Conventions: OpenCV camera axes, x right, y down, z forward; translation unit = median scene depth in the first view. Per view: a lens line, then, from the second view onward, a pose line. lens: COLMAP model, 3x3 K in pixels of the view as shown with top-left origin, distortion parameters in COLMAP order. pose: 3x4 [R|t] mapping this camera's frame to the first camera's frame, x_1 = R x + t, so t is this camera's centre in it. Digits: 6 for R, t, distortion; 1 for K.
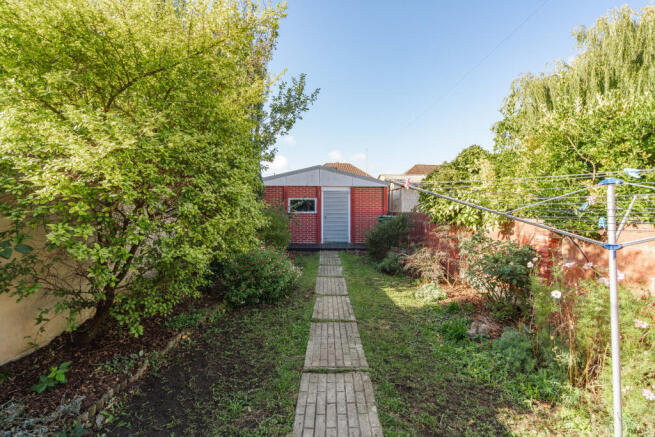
lens RADIAL K [[297.4, 0, 330.2], [0, 297.4, 207.7], [0, 0, 1]] dist [0.000447, 0.000460]
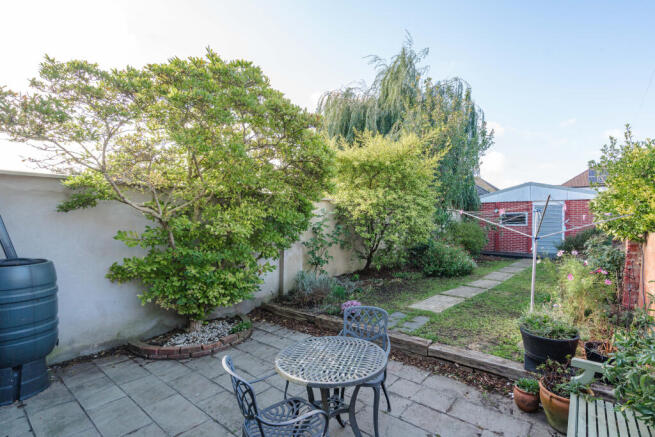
lens RADIAL K [[309.0, 0, 326.4], [0, 309.0, 225.8], [0, 0, 1]] dist [-0.001525, 0.000027]
pose [[0.695584, 0.010727, -0.718365, 0.564797], [0.001141, 0.999871, 0.016035, -0.002247], [0.718444, -0.011973, 0.695481, -0.705605]]
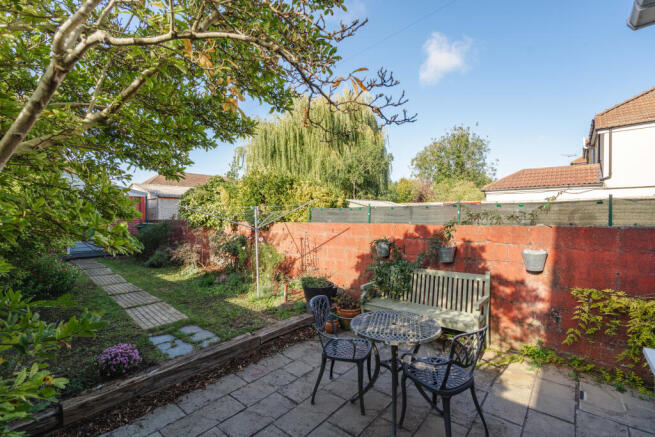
lens RADIAL K [[309.0, 0, 326.4], [0, 309.0, 225.8], [0, 0, 1]] dist [-0.001525, 0.000027]
pose [[0.717680, -0.032728, 0.695604, -0.289607], [0.007469, 0.999199, 0.039306, -0.007817], [-0.696333, -0.023014, 0.717349, -0.684429]]
